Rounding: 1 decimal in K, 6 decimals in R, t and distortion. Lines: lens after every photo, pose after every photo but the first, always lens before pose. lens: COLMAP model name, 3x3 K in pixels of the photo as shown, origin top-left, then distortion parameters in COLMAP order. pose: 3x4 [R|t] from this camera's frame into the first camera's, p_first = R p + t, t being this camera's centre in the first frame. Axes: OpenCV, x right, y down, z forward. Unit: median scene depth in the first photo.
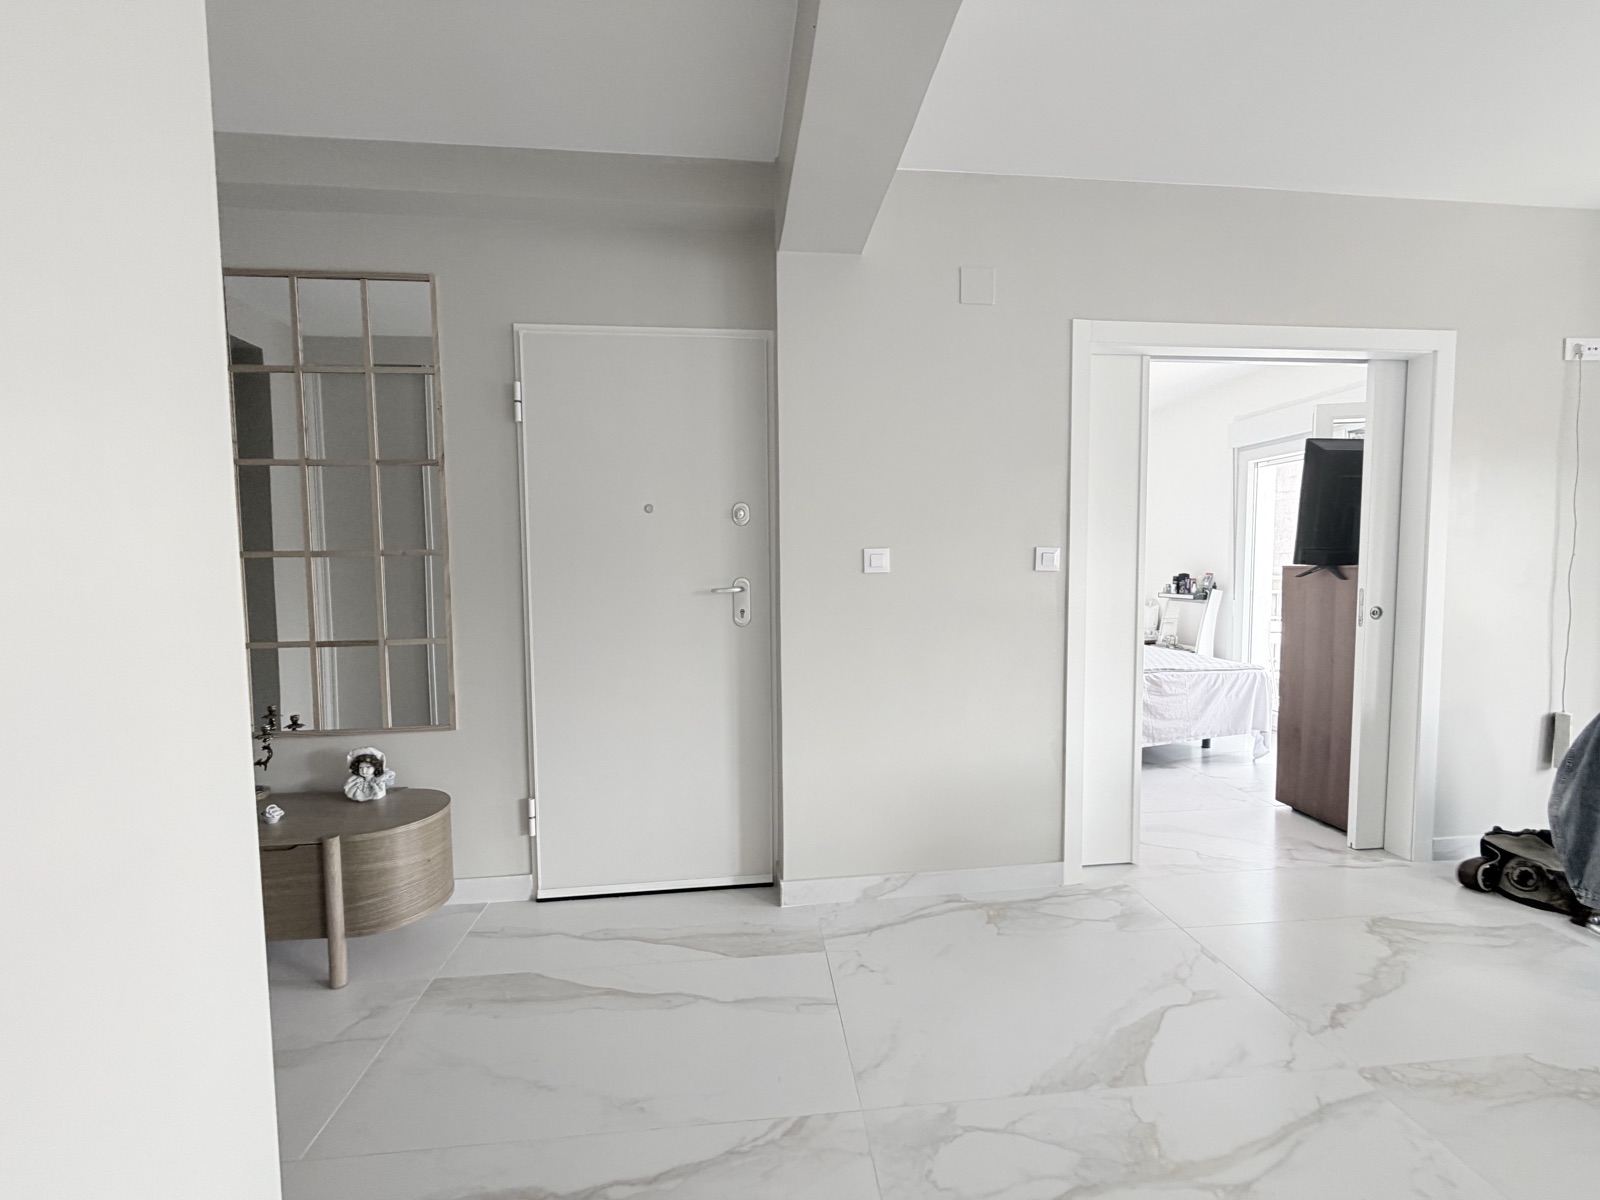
lens RADIAL K [[641.1, 0, 798.2], [0, 641.1, 603.3], [0, 0, 1]] dist [0.002553, 0.000354]
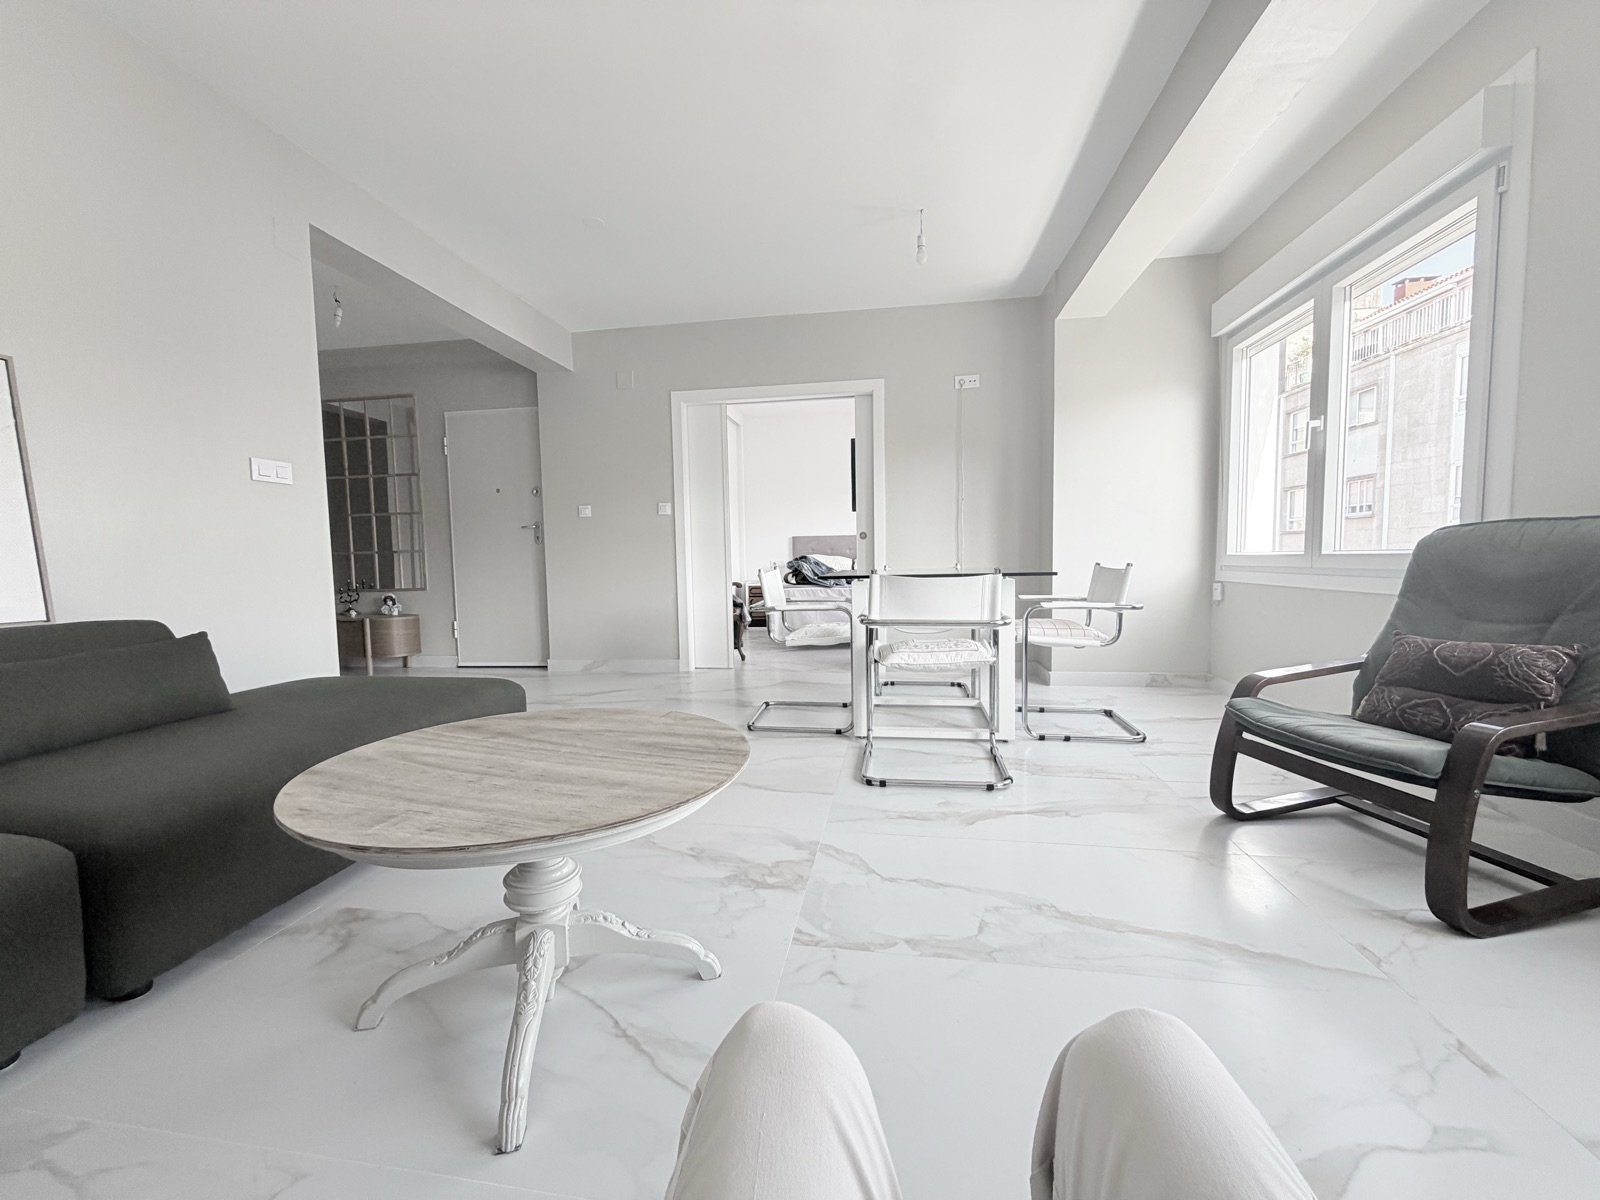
lens RADIAL K [[641.1, 0, 794.9], [0, 641.1, 597.6], [0, 0, 1]] dist [0.002553, 0.000354]
pose [[0.966534, 0.007882, -0.256418, 1.127564], [-0.005970, 0.999948, 0.008233, 0.167392], [0.256470, -0.006426, 0.966531, -0.748772]]
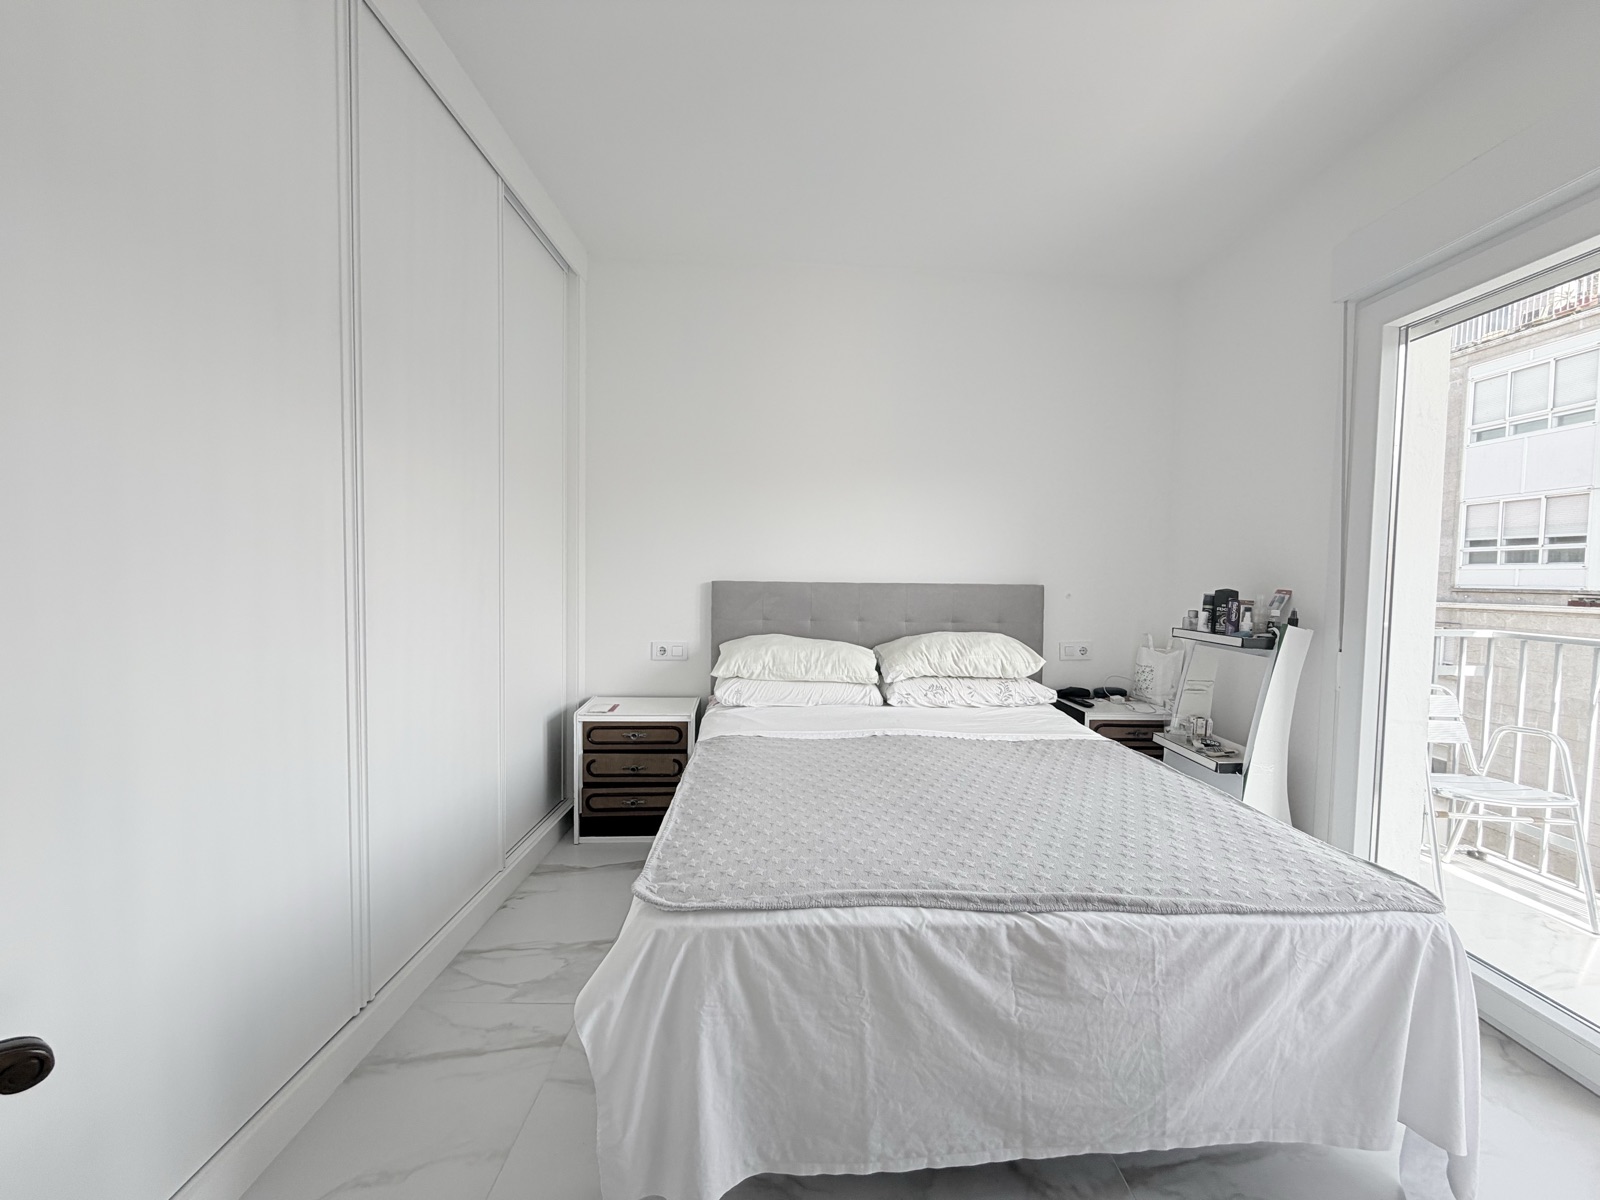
lens RADIAL K [[641.1, 0, 789.5], [0, 641.1, 597.7], [0, 0, 1]] dist [0.002553, 0.000354]
pose [[0.992660, 0.027912, -0.117675, 0.641156], [-0.030345, 0.999360, -0.018940, -0.041172], [0.117072, 0.022371, 0.992871, 0.936374]]
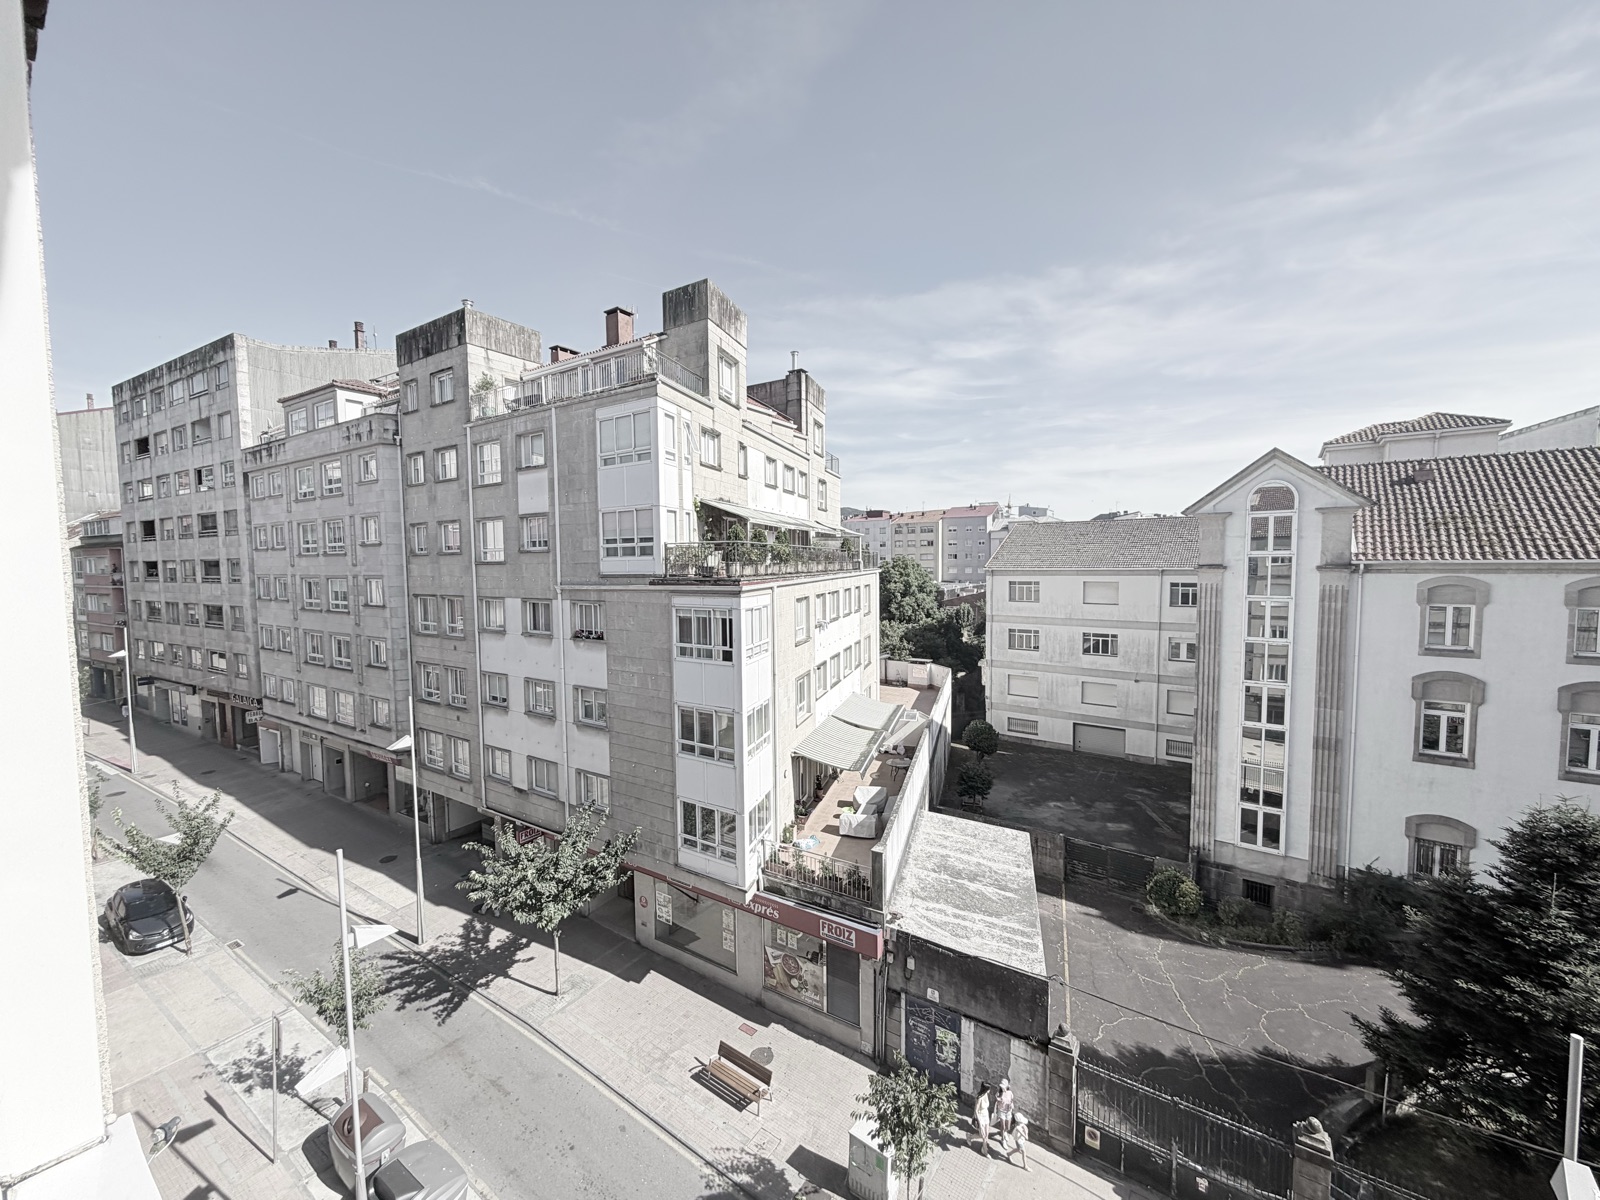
lens RADIAL K [[641.1, 0, 811.0], [0, 641.1, 604.8], [0, 0, 1]] dist [0.002553, 0.000354]
pose [[0.657402, -0.046894, 0.752080, 1.755338], [0.050177, 0.998571, 0.018403, -0.071395], [-0.751868, 0.025639, 0.658815, 0.395191]]
